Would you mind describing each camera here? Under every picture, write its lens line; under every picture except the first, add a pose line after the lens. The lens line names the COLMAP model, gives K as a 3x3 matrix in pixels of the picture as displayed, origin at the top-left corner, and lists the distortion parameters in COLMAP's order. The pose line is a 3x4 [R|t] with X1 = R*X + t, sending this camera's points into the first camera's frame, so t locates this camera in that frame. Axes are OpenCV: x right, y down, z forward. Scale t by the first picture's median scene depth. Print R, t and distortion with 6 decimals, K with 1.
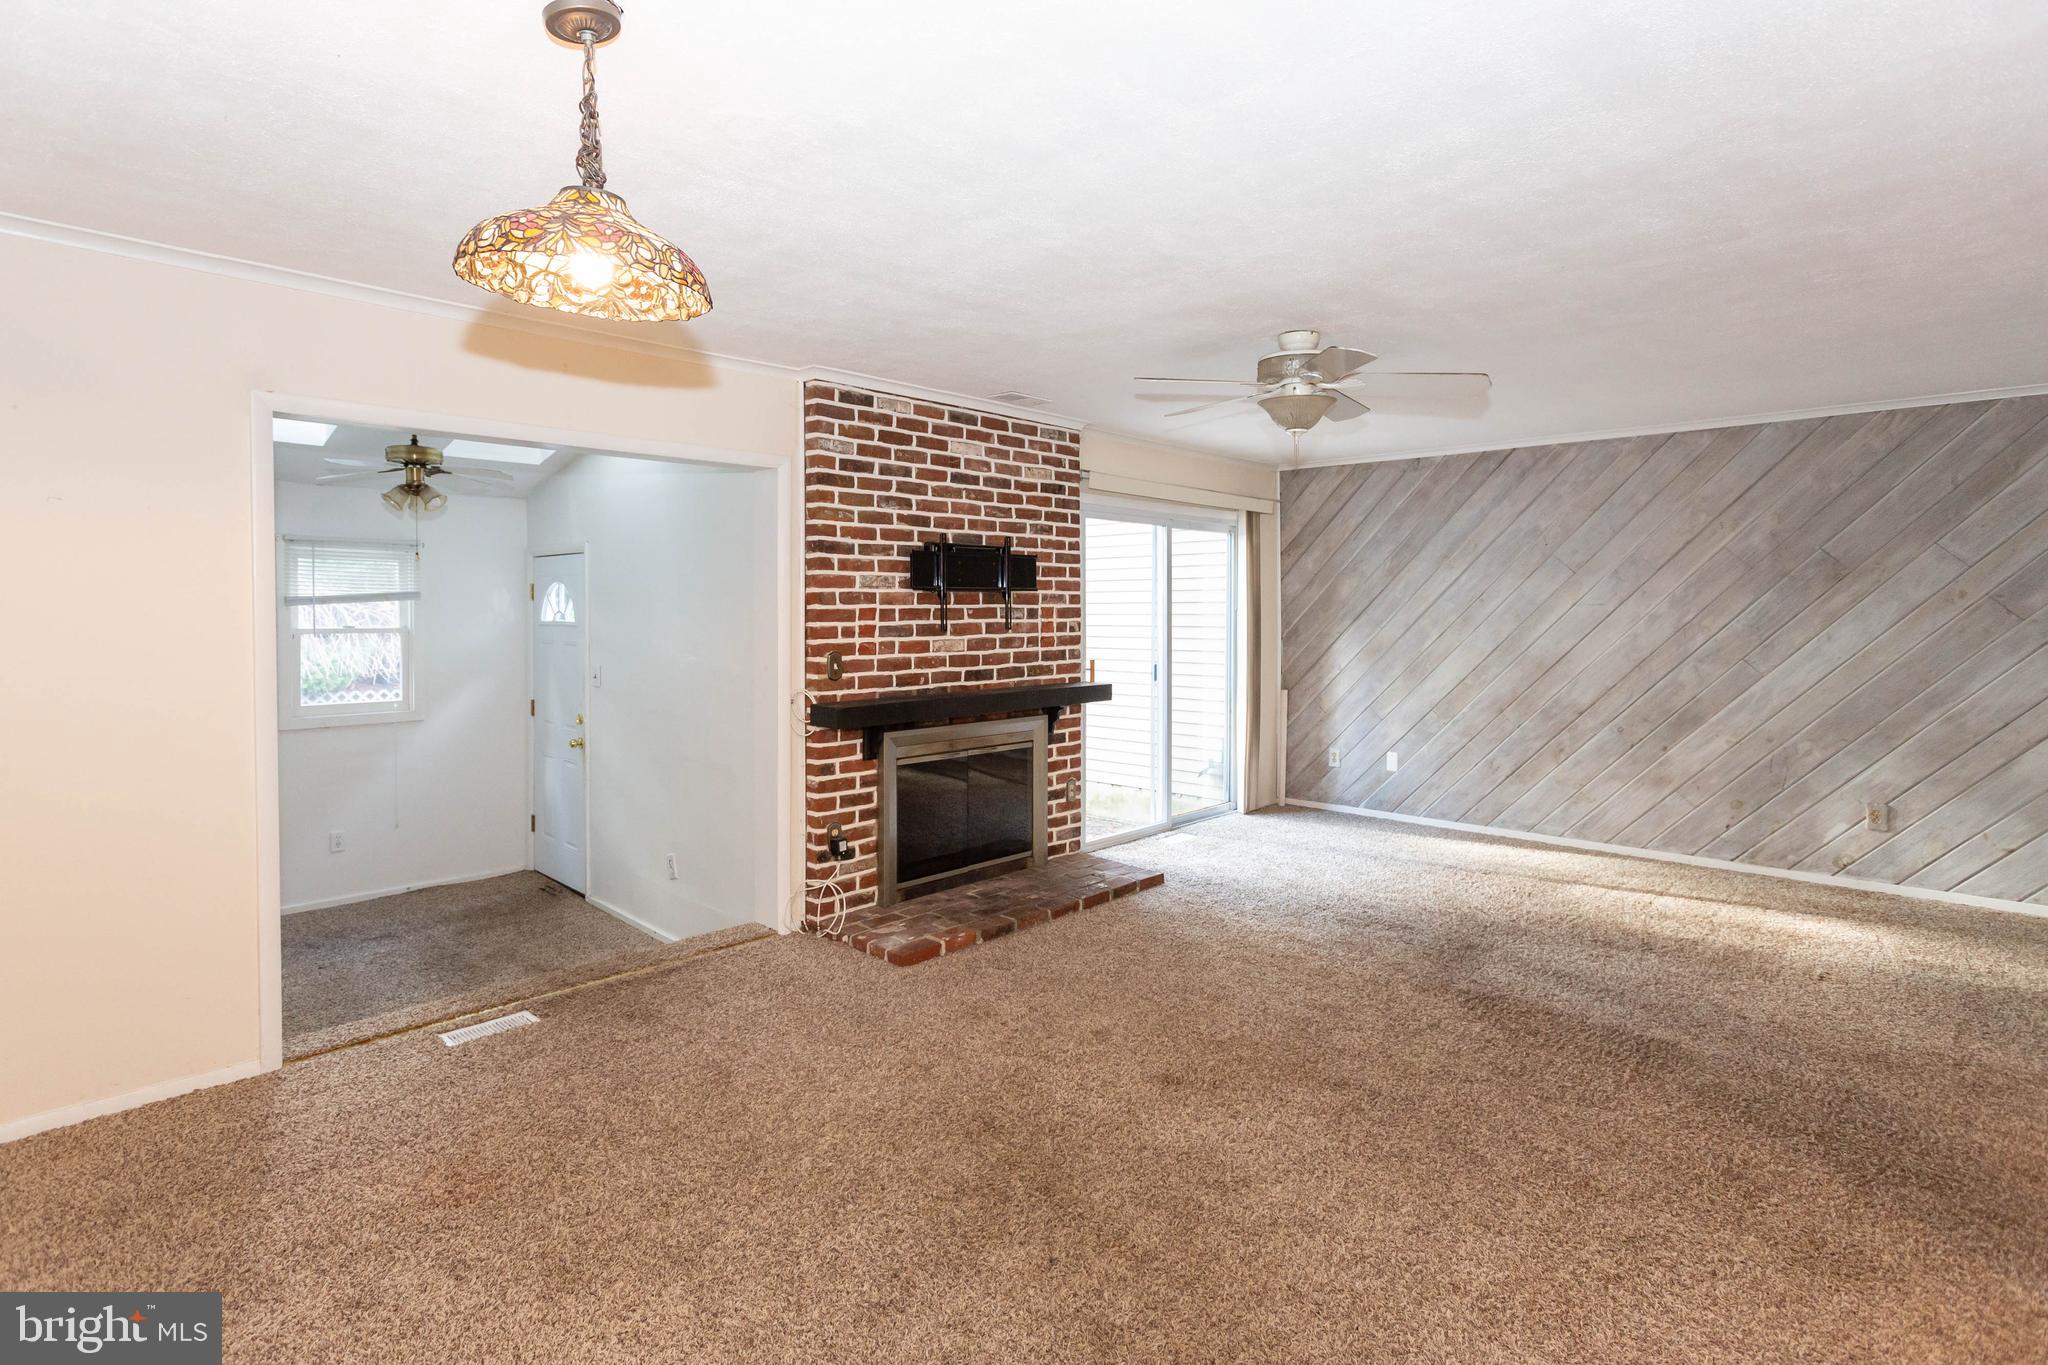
lens RADIAL K [[1040.7, 0, 972.0], [0, 1040.7, 615.8], [0, 0, 1]] dist [0.000197, 0.000629]
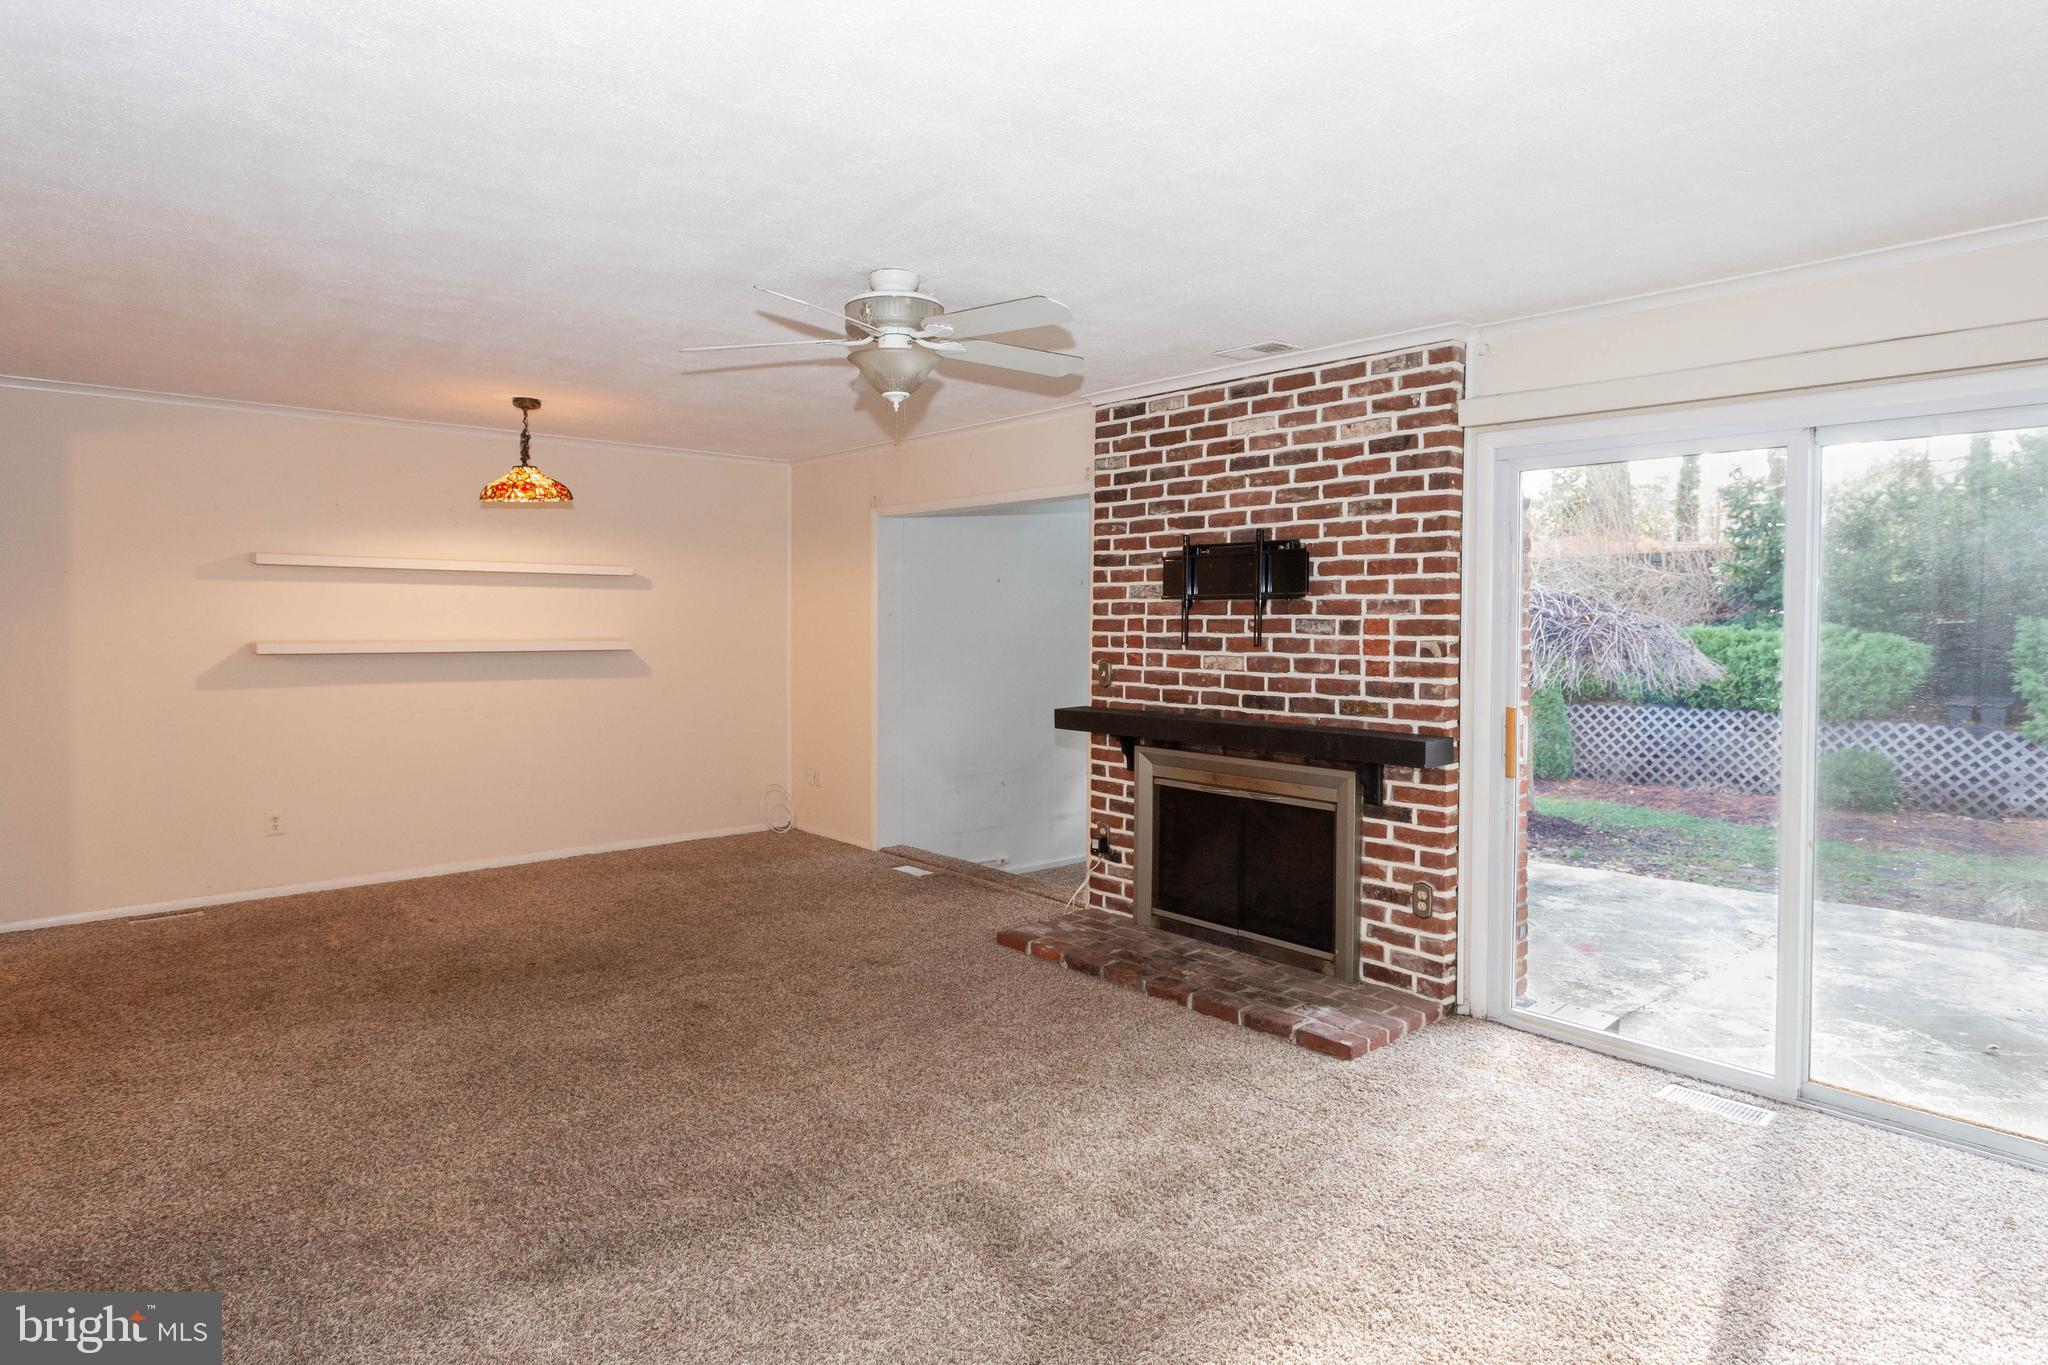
lens RADIAL K [[1122.7, 0, 1028.6], [0, 1122.7, 643.7], [0, 0, 1]] dist [-0.000114, -0.001142]
pose [[-0.049011, 0.020195, -0.998594, 0.891566], [-0.016778, 0.999638, 0.021040, -0.003850], [0.998657, 0.017785, -0.048655, 0.867657]]
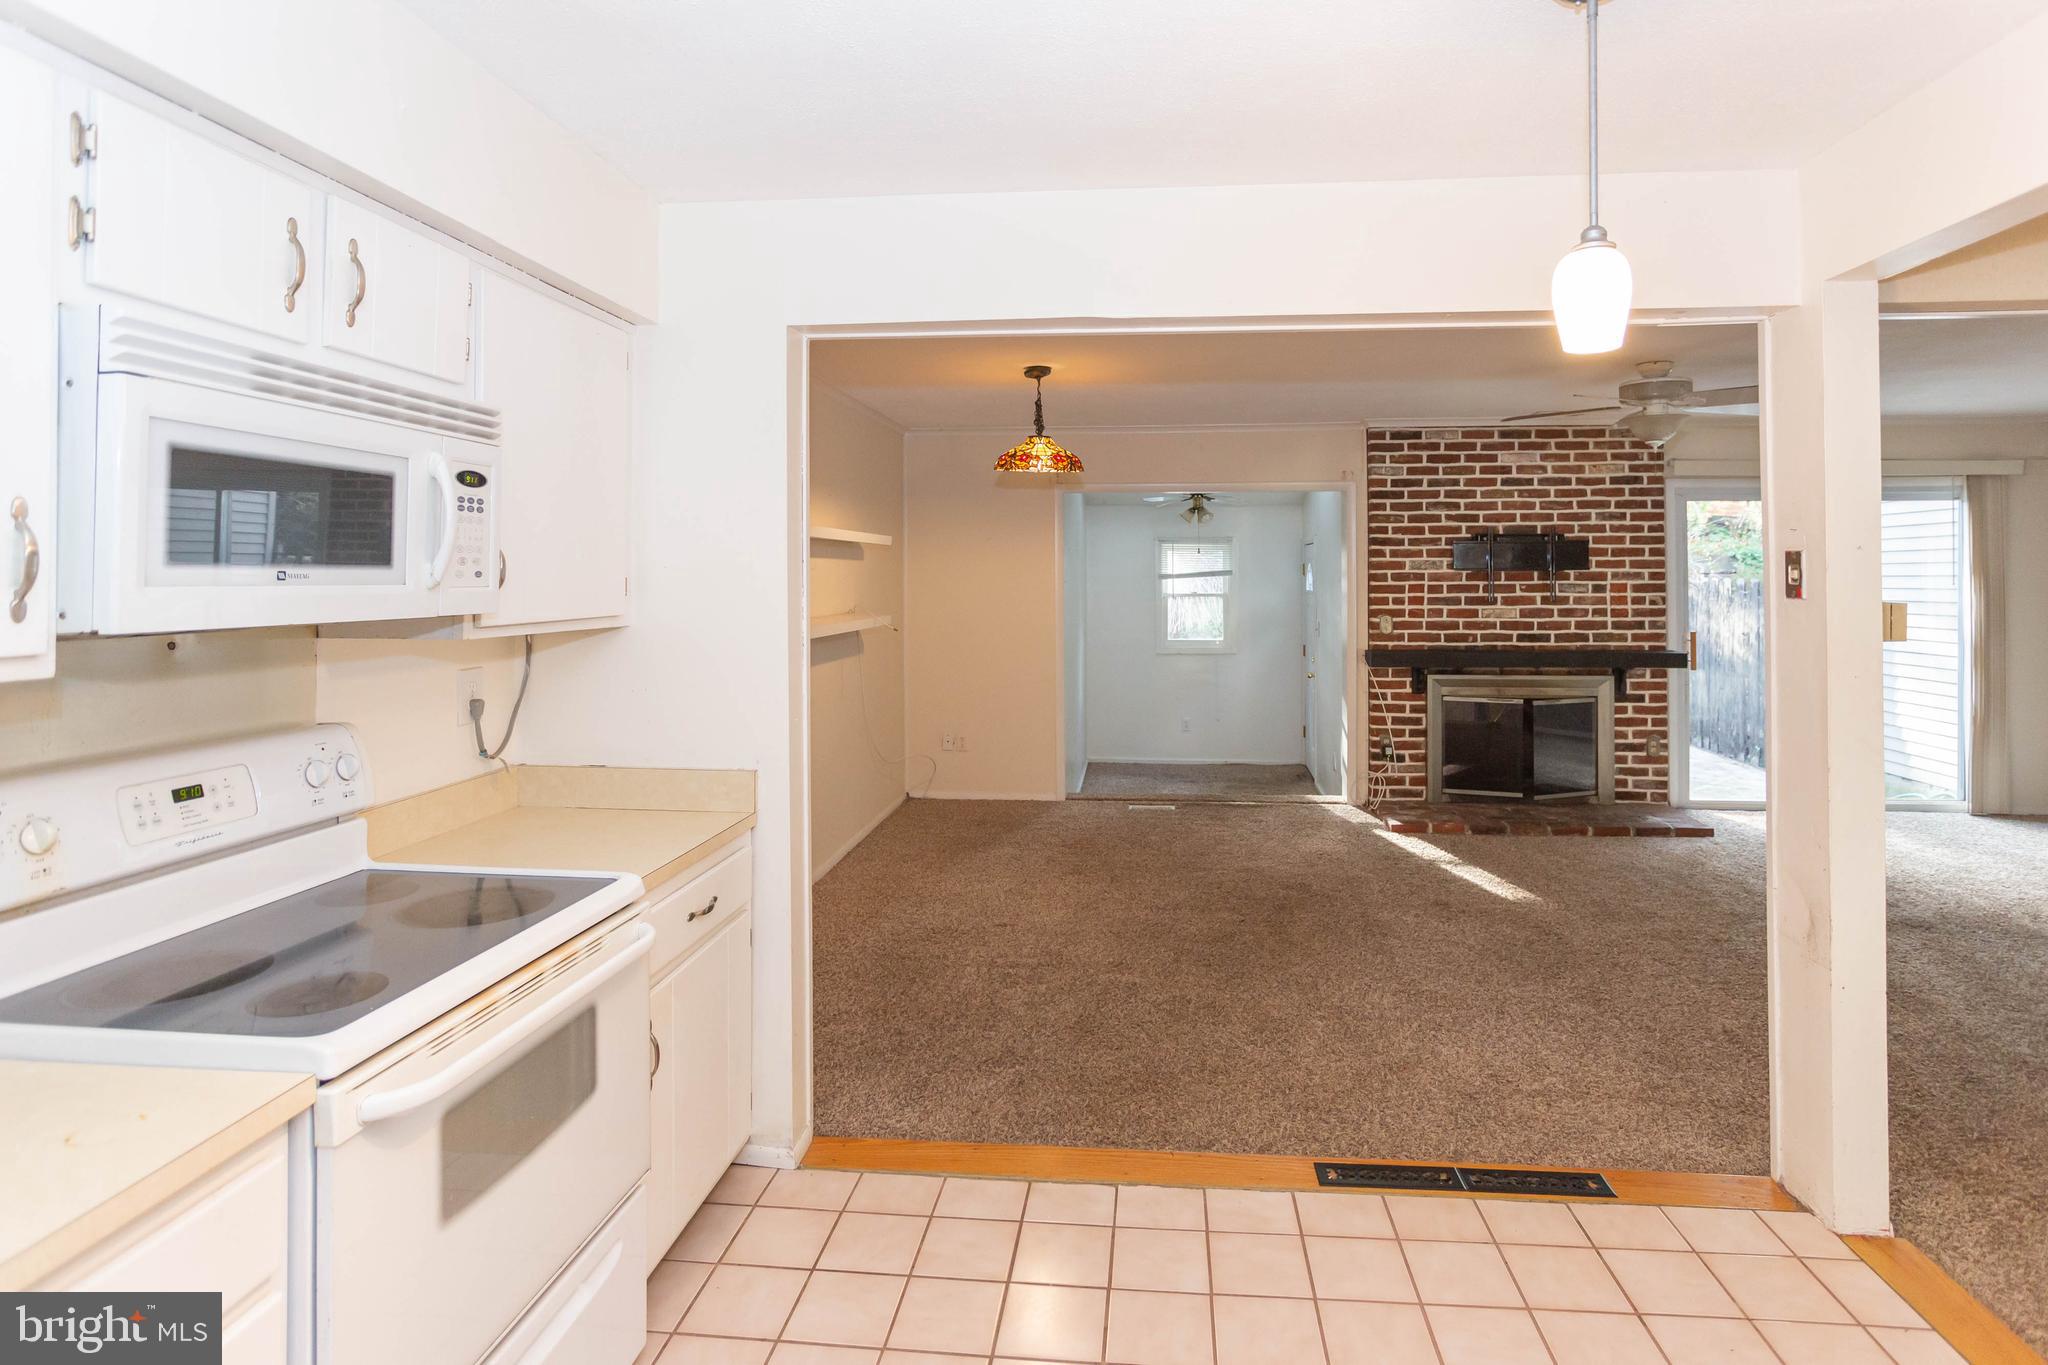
lens RADIAL K [[1050.7, 0, 1067.8], [0, 1050.7, 563.8], [0, 0, 1]] dist [-0.001179, 0.000126]
pose [[0.648617, -0.009136, -0.761060, 0.607356], [-0.004153, 0.999871, -0.015542, -0.009801], [0.761104, 0.013242, 0.648495, -0.240935]]
